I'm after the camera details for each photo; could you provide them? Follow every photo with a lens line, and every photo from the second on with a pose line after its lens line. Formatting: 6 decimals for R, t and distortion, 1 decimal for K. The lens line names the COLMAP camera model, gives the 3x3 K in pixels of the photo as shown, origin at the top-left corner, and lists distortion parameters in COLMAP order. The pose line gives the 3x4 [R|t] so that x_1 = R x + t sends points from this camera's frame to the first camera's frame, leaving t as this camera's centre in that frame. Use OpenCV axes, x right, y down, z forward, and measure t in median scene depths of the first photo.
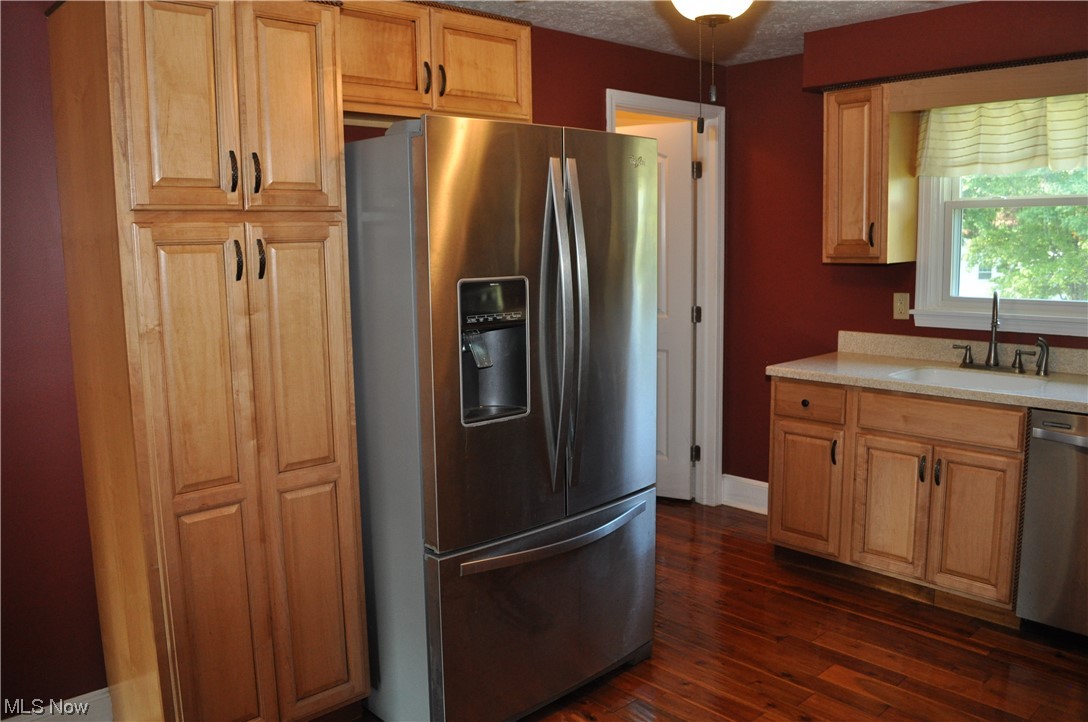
lens RADIAL K [[856.8, 0, 542.6], [0, 856.8, 356.4], [0, 0, 1]] dist [-0.062559, 0.004647]
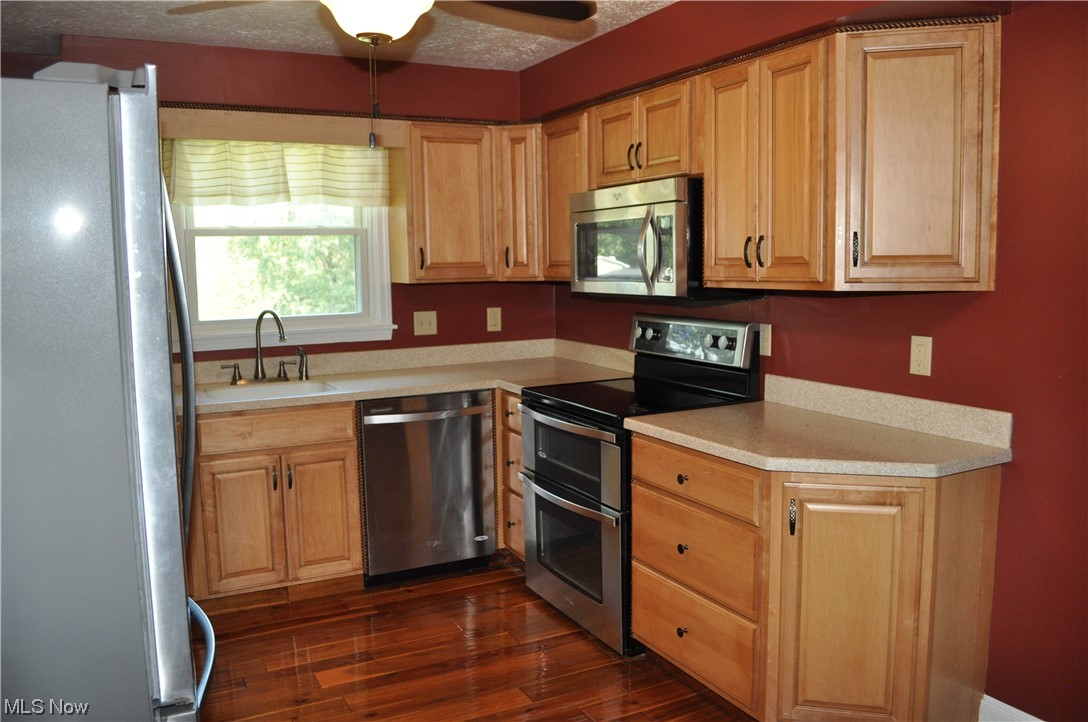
lens RADIAL K [[856.8, 0, 542.2], [0, 856.8, 364.1], [0, 0, 1]] dist [-0.062559, 0.004647]
pose [[0.287928, -0.102309, 0.952171, -0.445598], [0.142369, 0.987801, 0.063087, -0.027542], [-0.947010, 0.117395, 0.298981, 0.333166]]
